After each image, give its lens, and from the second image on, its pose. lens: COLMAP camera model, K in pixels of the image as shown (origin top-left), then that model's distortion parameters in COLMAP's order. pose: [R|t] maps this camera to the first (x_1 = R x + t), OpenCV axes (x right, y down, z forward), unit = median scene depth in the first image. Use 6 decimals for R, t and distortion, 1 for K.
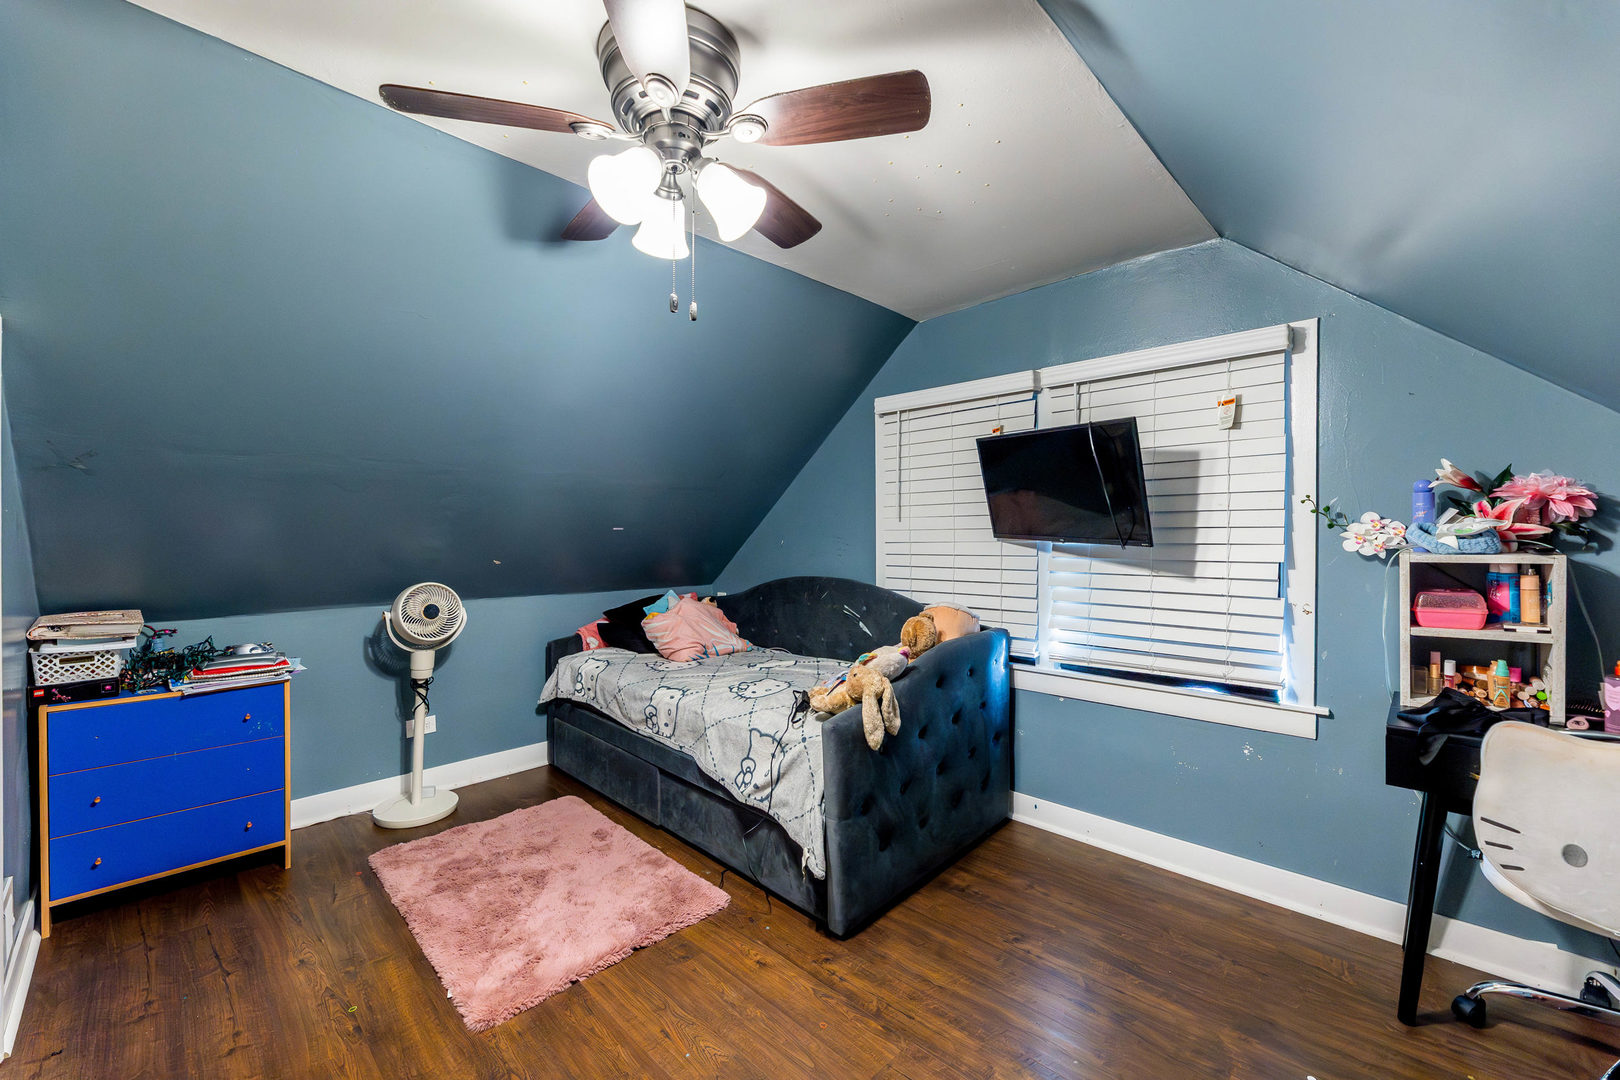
lens RADIAL K [[648.8, 0, 803.4], [0, 648.8, 539.3], [0, 0, 1]] dist [-0.004521, -0.000207]
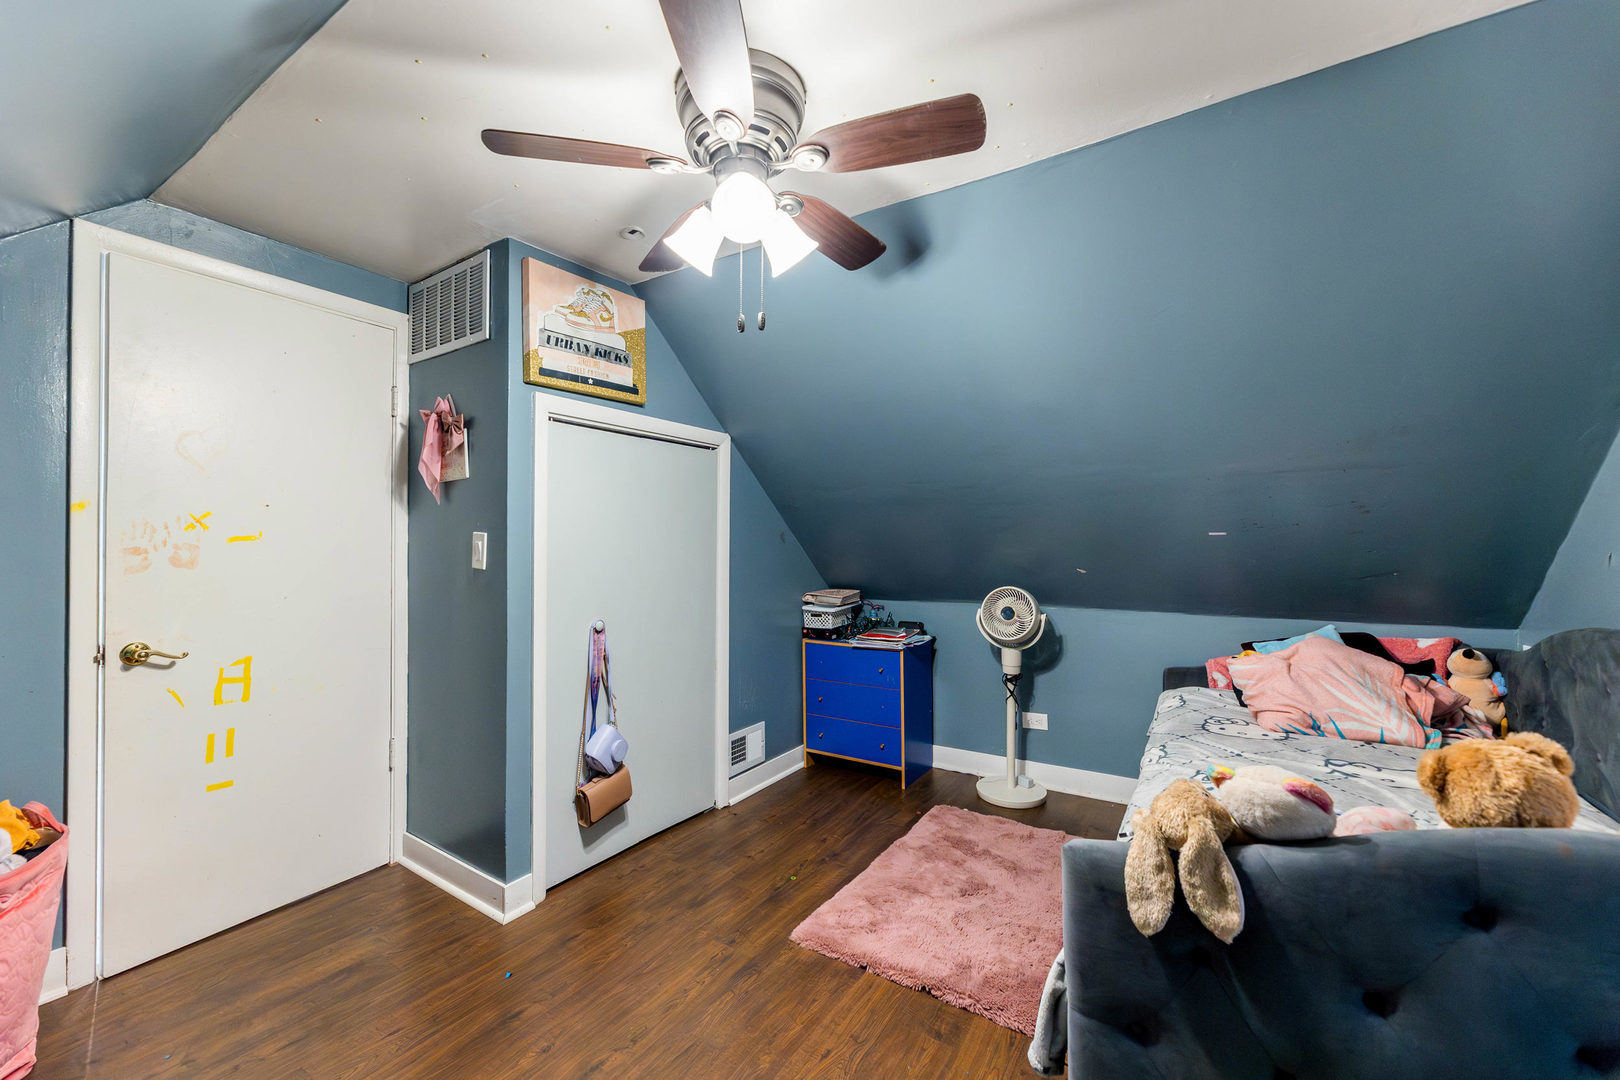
lens RADIAL K [[648.8, 0, 804.3], [0, 648.8, 542.4], [0, 0, 1]] dist [-0.004521, -0.000207]
pose [[0.191821, -0.007810, -0.981399, 0.469678], [-0.003189, 0.999958, -0.008581, 0.002869], [0.981425, 0.004776, 0.191788, 0.494791]]
